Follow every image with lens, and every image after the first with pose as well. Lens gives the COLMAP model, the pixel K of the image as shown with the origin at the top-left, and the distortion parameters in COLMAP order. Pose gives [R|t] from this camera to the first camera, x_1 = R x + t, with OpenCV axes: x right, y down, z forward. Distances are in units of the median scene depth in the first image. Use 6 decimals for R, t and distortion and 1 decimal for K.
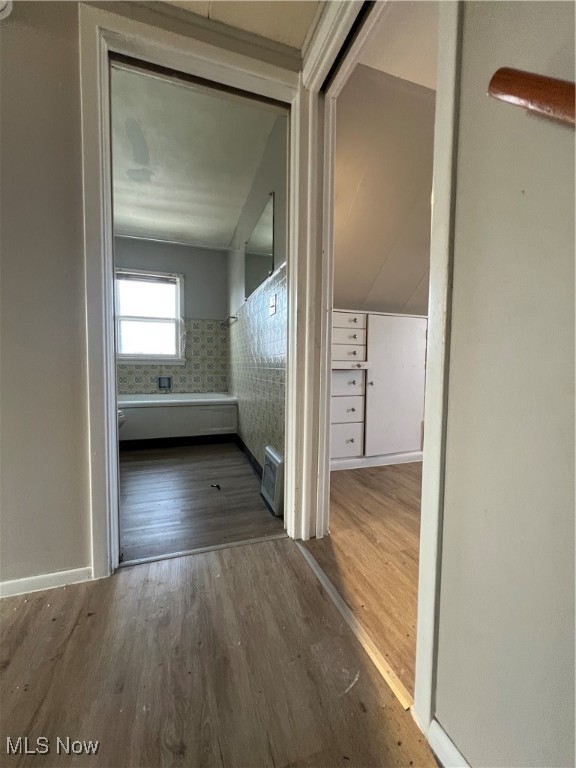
lens RADIAL K [[307.4, 0, 289.0], [0, 307.4, 383.7], [0, 0, 1]] dist [-0.002703, 0.000429]
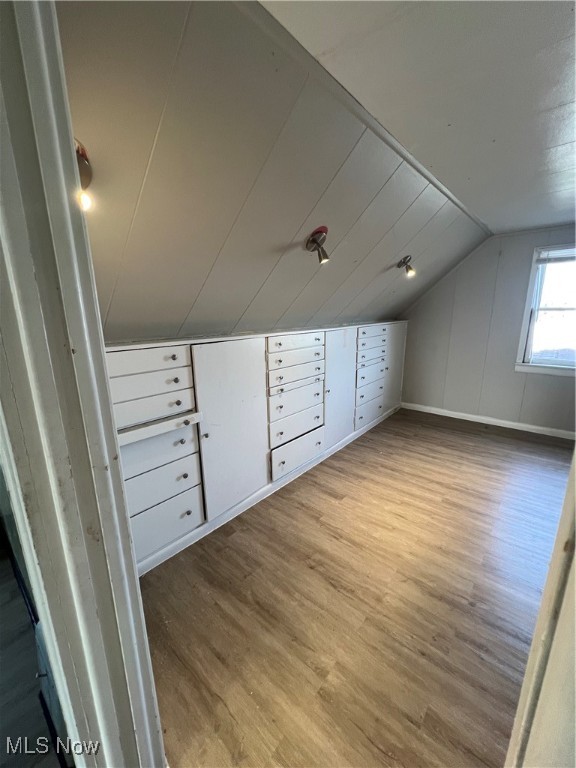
lens RADIAL K [[307.4, 0, 289.0], [0, 307.4, 383.7], [0, 0, 1]] dist [-0.002703, 0.000429]
pose [[0.858492, -0.133242, 0.495216, 0.088450], [0.045263, 0.981576, 0.185633, -0.261880], [-0.510826, -0.136950, 0.848706, 0.281166]]
